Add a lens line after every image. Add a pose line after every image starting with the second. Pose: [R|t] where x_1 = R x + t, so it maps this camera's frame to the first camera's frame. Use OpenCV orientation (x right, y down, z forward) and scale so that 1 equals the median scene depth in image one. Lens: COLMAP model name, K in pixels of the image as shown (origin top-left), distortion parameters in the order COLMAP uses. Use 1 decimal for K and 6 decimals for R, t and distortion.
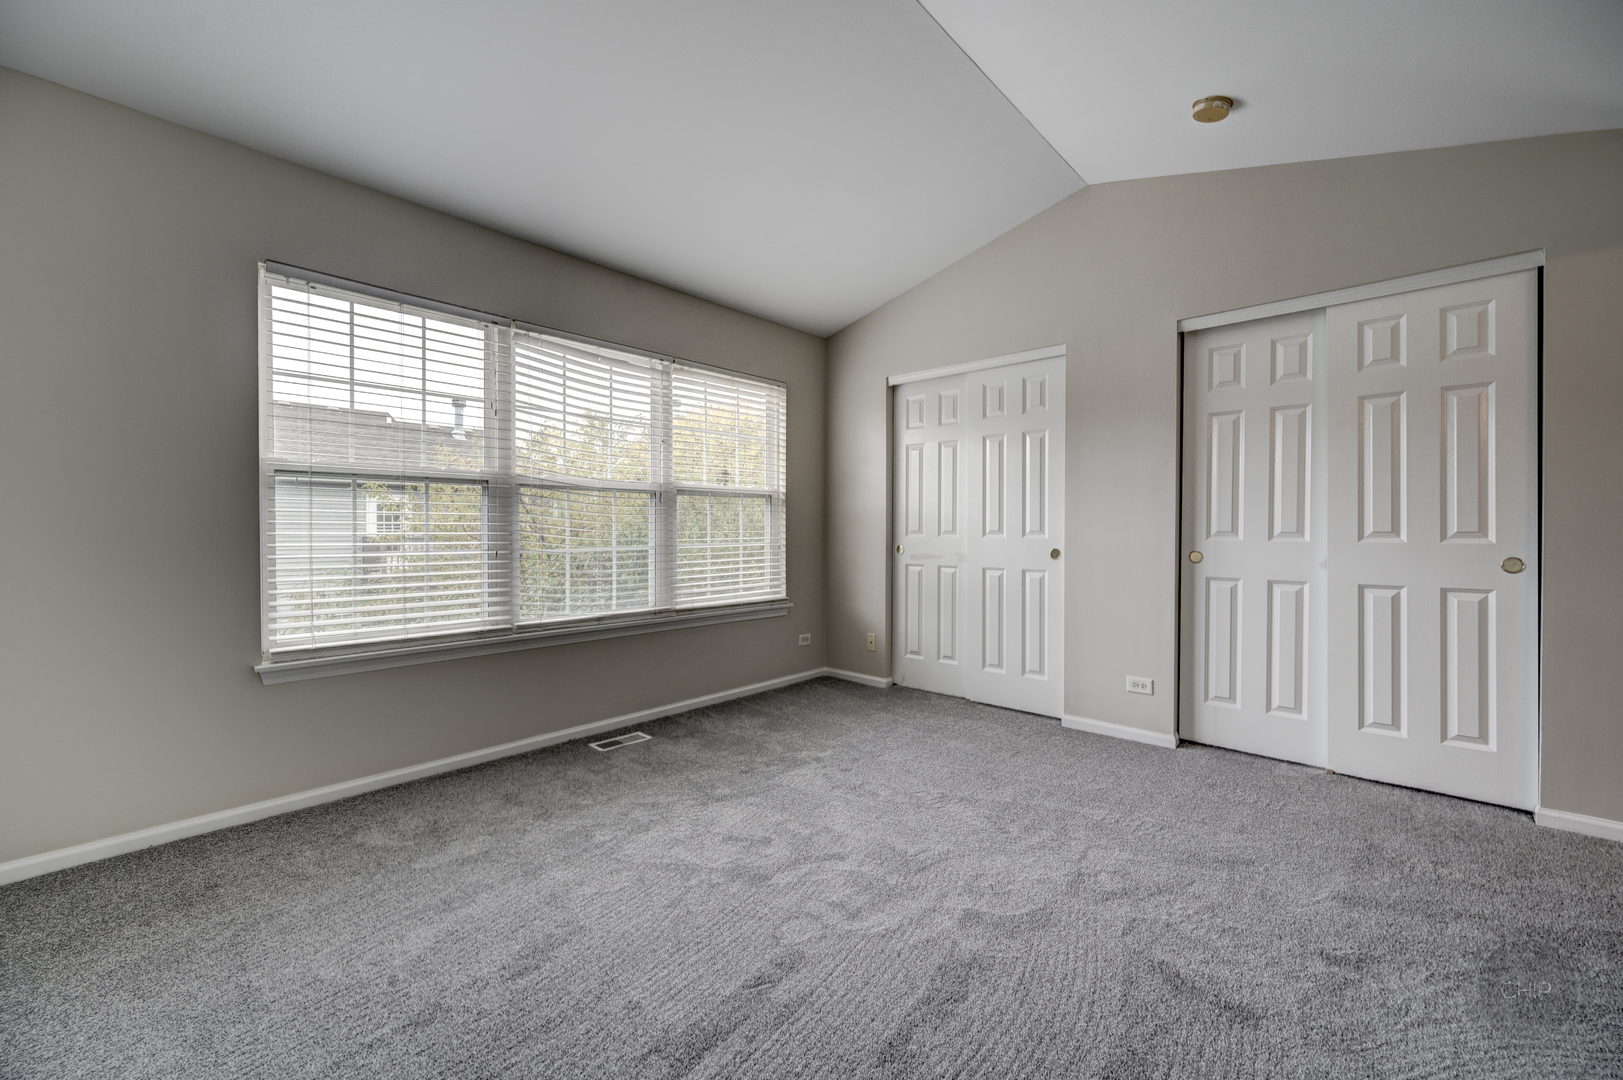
lens RADIAL K [[644.8, 0, 808.2], [0, 644.8, 526.7], [0, 0, 1]] dist [-0.003501, 0.001585]
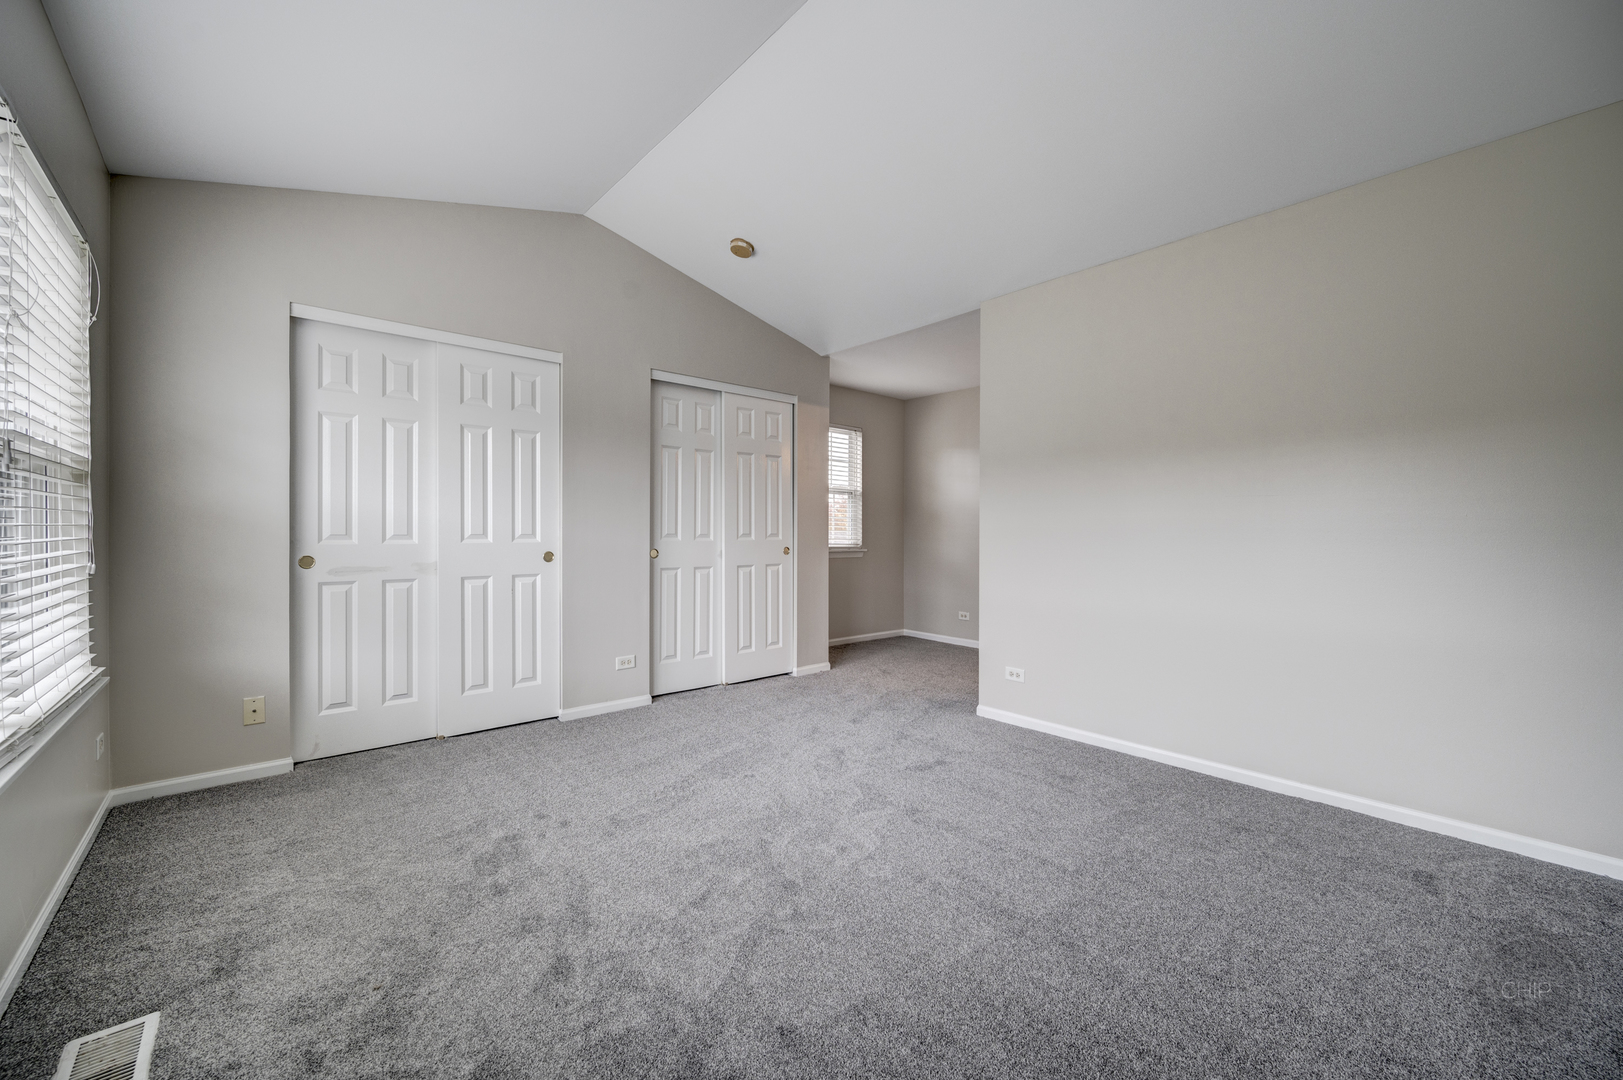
lens RADIAL K [[644.8, 0, 813.6], [0, 644.8, 539.5], [0, 0, 1]] dist [-0.003501, 0.001585]
pose [[0.101370, -0.011414, 0.994783, -0.669066], [-0.004729, 0.999917, 0.011955, 0.000512], [-0.994838, -0.005916, 0.101308, 0.551469]]
